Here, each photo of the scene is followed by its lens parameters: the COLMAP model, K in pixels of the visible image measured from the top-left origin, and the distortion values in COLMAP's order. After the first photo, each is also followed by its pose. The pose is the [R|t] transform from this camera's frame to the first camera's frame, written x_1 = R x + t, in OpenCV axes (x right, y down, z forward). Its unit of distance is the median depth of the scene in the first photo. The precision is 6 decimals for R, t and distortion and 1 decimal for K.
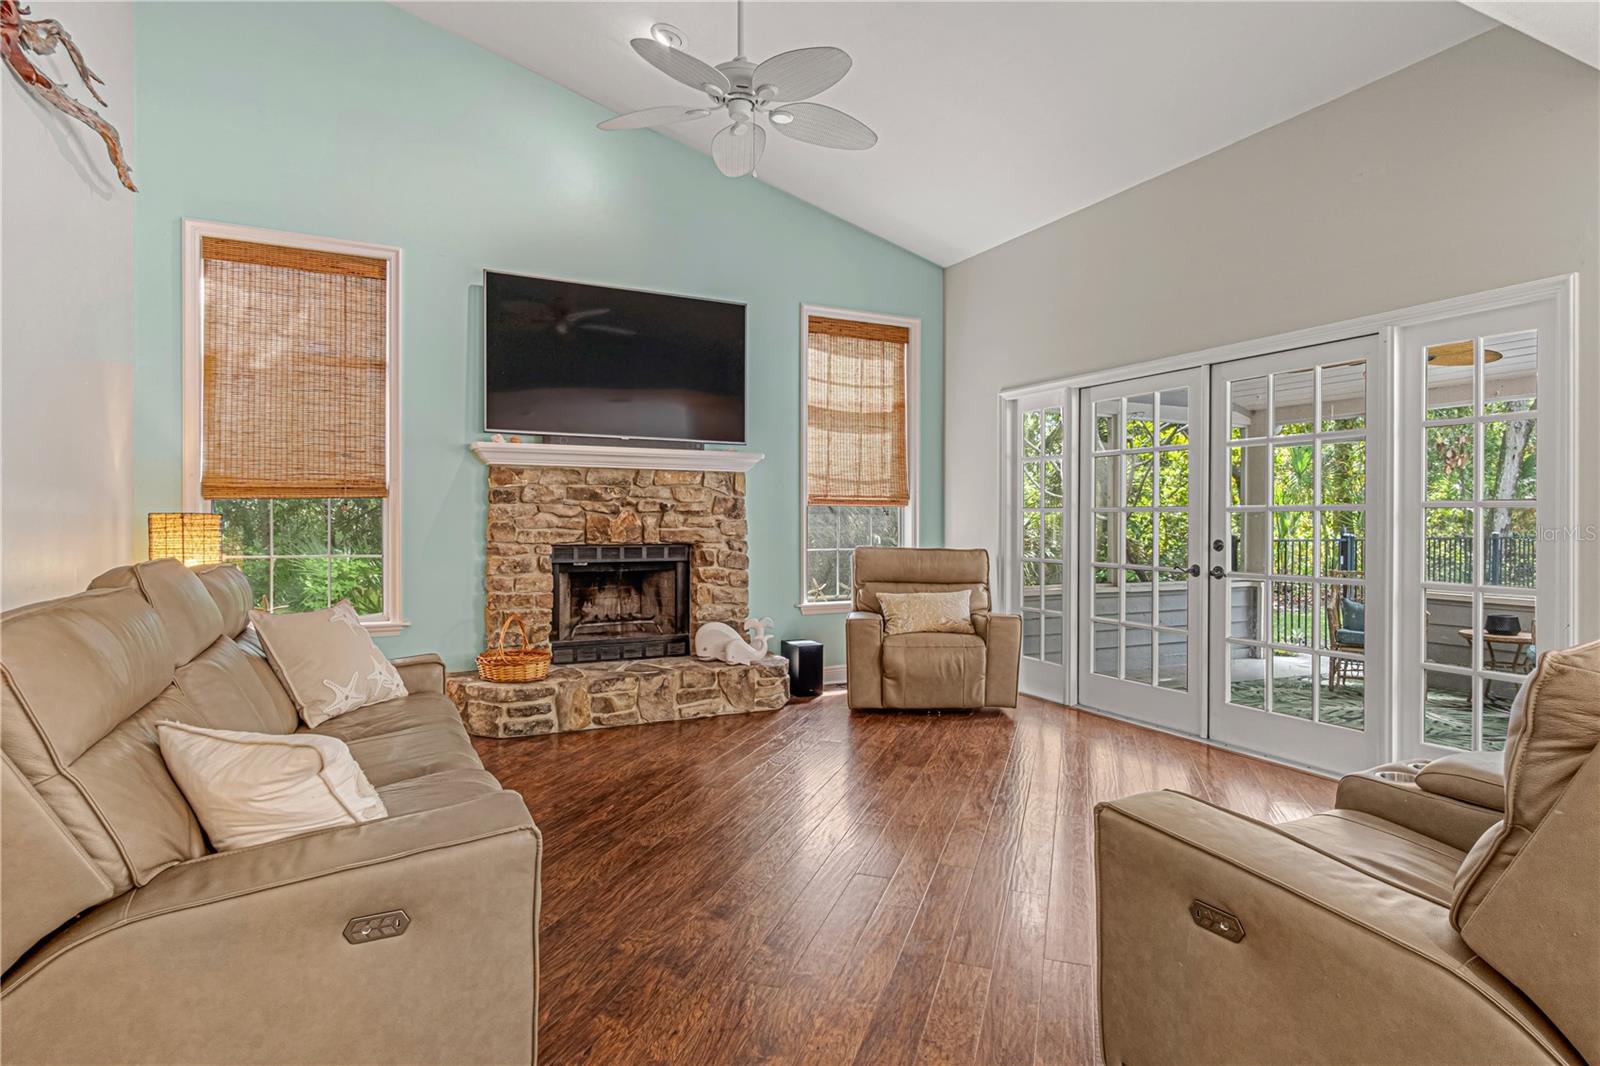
lens RADIAL K [[840.6, 0, 799.9], [0, 840.6, 527.3], [0, 0, 1]] dist [0.002472, -0.000145]
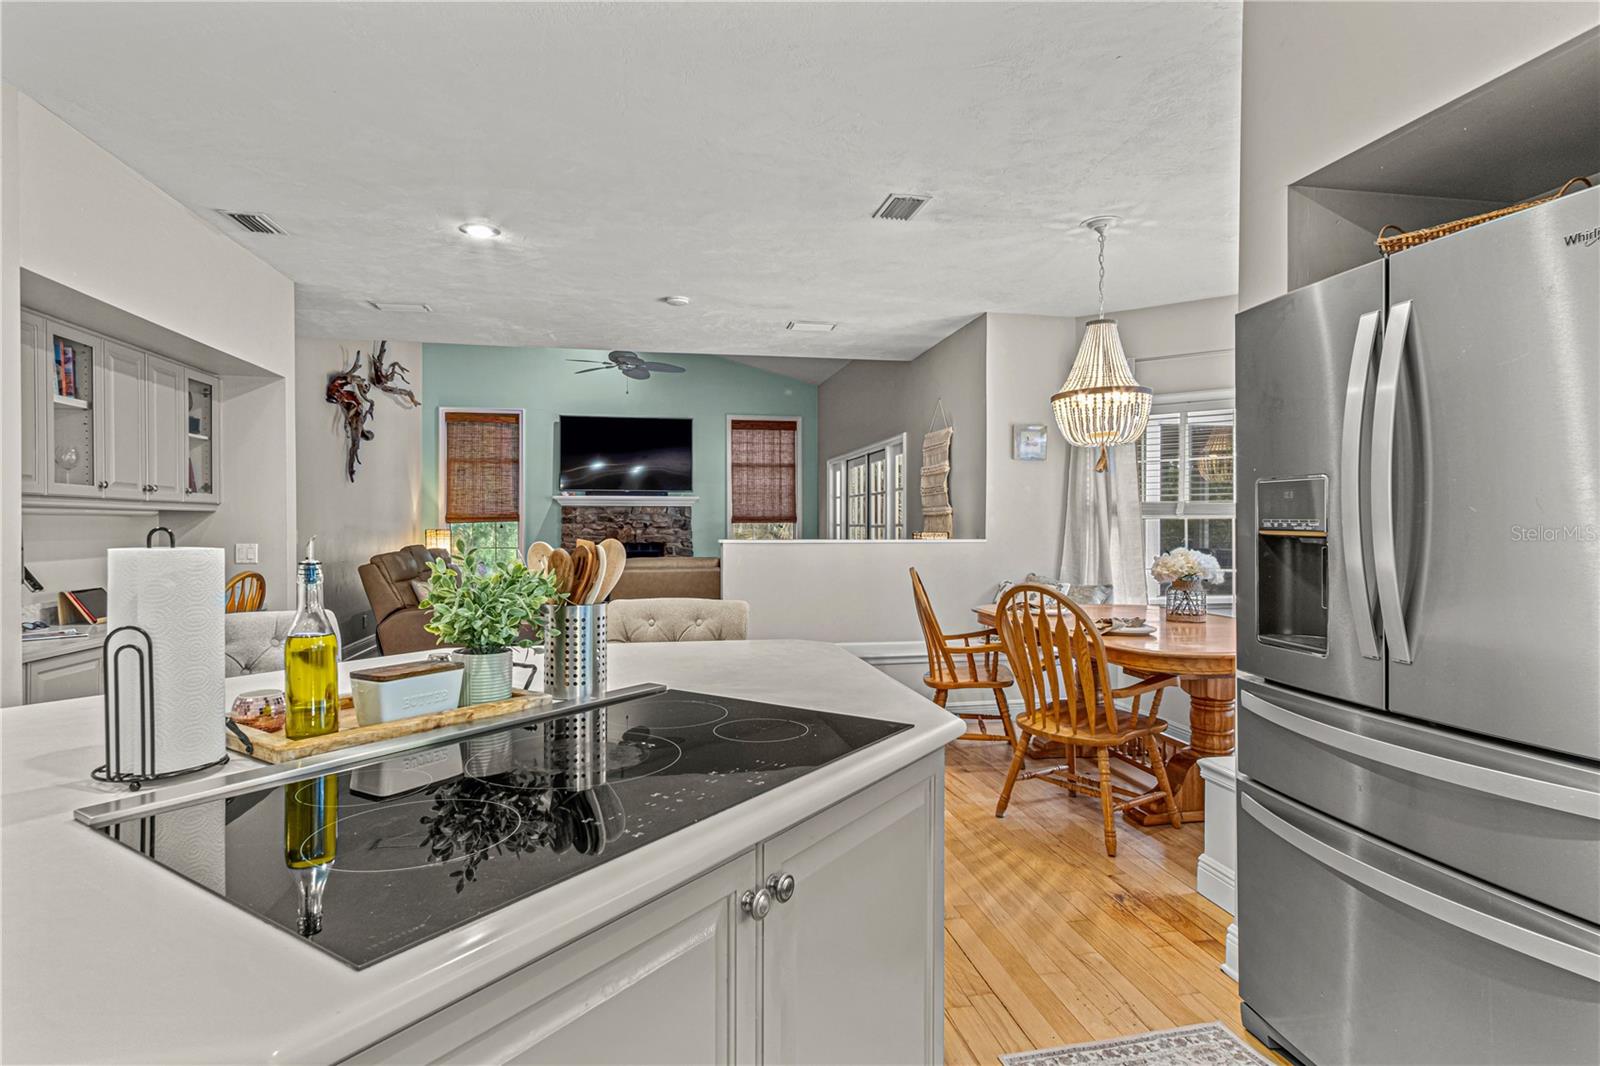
lens RADIAL K [[840.6, 0, 799.9], [0, 840.6, 527.3], [0, 0, 1]] dist [0.002472, -0.000145]
pose [[0.961896, -0.001048, -0.273415, 0.795965], [0.000031, 0.999993, -0.003724, -0.011397], [0.273417, 0.003573, 0.961889, -0.891545]]
